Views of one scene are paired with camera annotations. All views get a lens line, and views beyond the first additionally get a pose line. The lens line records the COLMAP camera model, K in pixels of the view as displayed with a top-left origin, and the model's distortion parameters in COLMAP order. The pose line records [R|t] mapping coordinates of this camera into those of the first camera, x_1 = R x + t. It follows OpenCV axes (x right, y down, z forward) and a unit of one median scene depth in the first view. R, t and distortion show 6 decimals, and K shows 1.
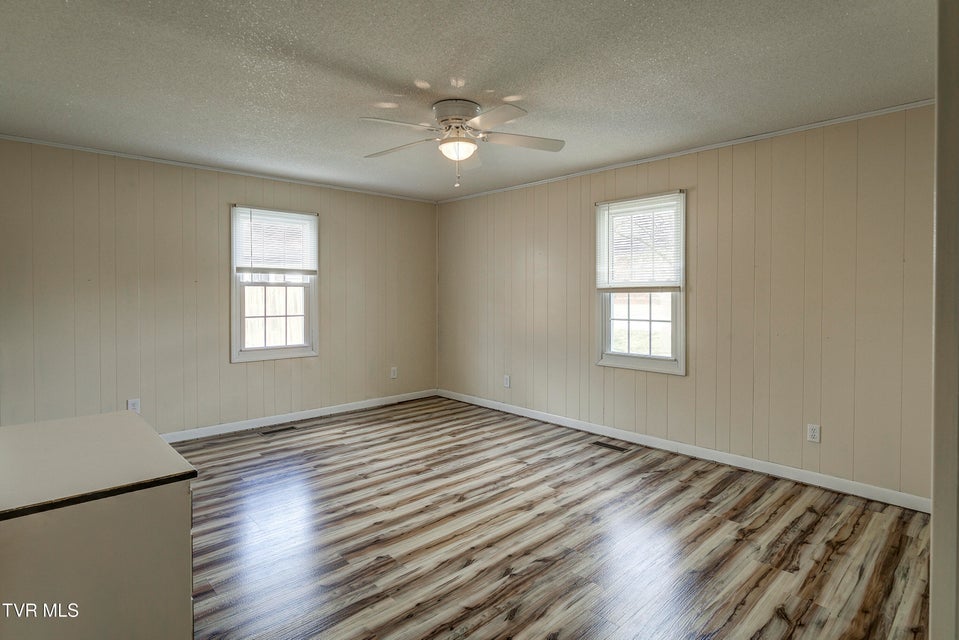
lens RADIAL K [[482.1, 0, 462.6], [0, 482.1, 293.4], [0, 0, 1]] dist [-0.005720, -0.000635]
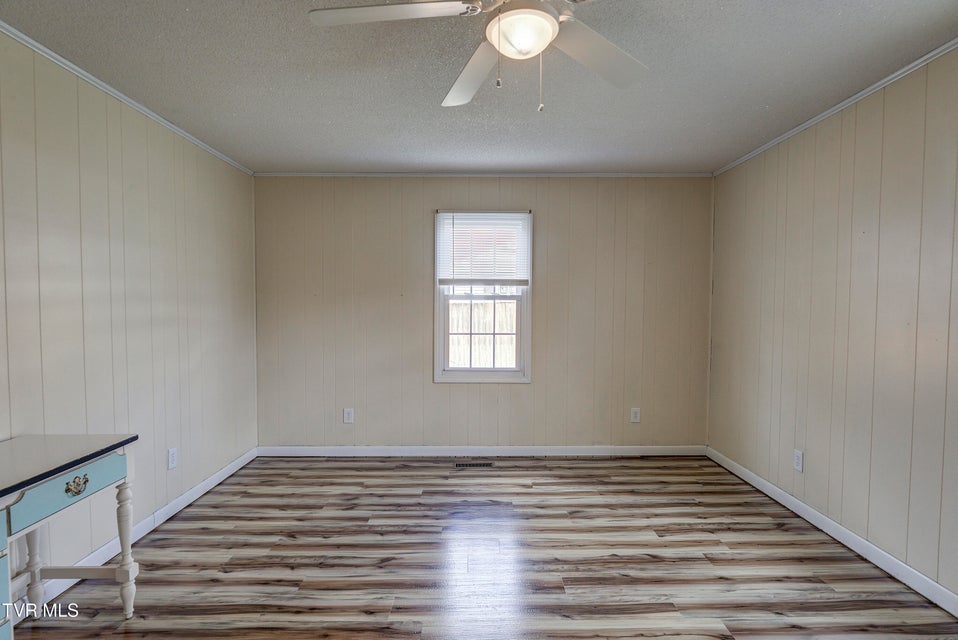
lens RADIAL K [[481.6, 0, 482.0], [0, 481.6, 320.2], [0, 0, 1]] dist [-0.005720, -0.000635]
pose [[0.759792, 0.015979, -0.649970, 0.187938], [-0.001327, 0.999734, 0.023027, 0.002677], [0.650165, -0.016633, 0.759611, 0.345941]]
